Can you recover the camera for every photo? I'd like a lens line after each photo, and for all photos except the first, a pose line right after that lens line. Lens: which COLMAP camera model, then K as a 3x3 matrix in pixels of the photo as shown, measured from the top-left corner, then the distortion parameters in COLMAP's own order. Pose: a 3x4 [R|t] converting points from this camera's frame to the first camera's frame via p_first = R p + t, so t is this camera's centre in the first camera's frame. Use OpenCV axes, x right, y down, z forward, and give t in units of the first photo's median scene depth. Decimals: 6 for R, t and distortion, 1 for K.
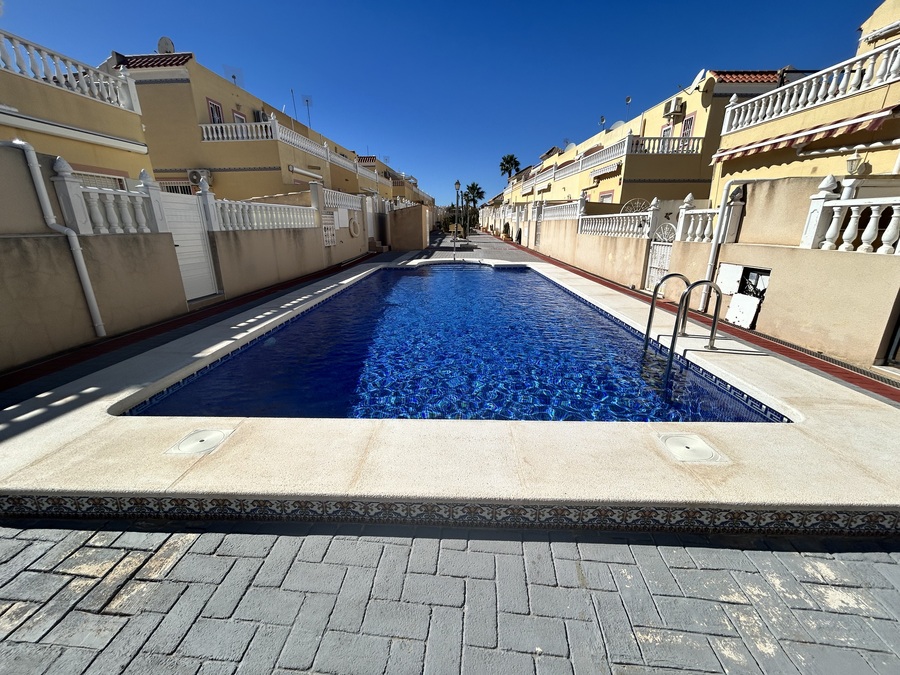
lens RADIAL K [[361.2, 0, 452.7], [0, 361.2, 337.5], [0, 0, 1]] dist [0.000835, -0.000456]
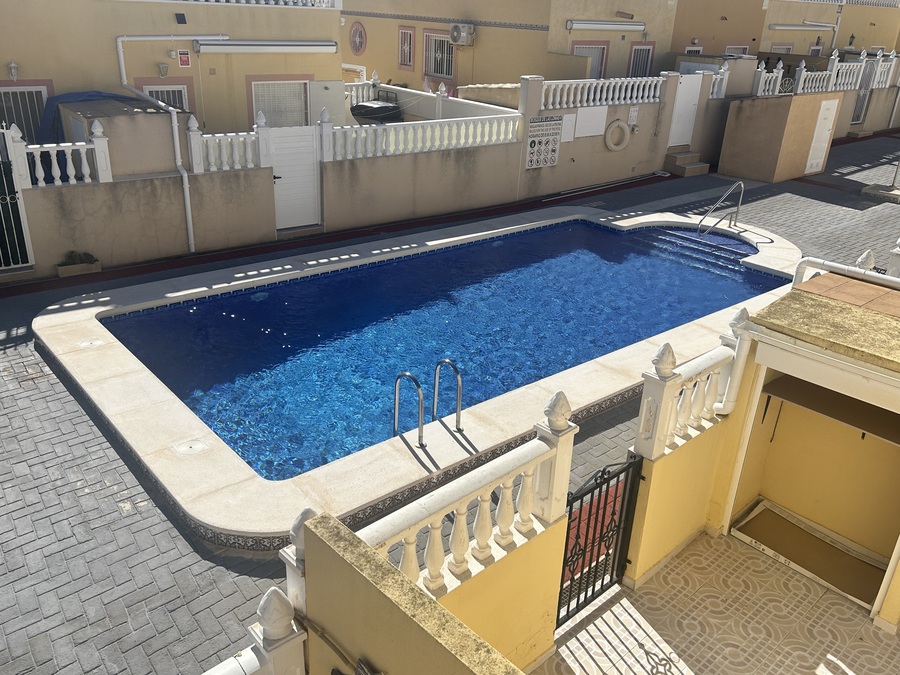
lens RADIAL K [[769.1, 0, 445.8], [0, 769.1, 336.7], [0, 0, 1]] dist [0.039776, -0.003354]
pose [[0.668637, 0.331812, -0.665452, 1.370481], [-0.271335, 0.942084, 0.197115, -0.446442], [0.692317, 0.048762, 0.719944, -0.290667]]
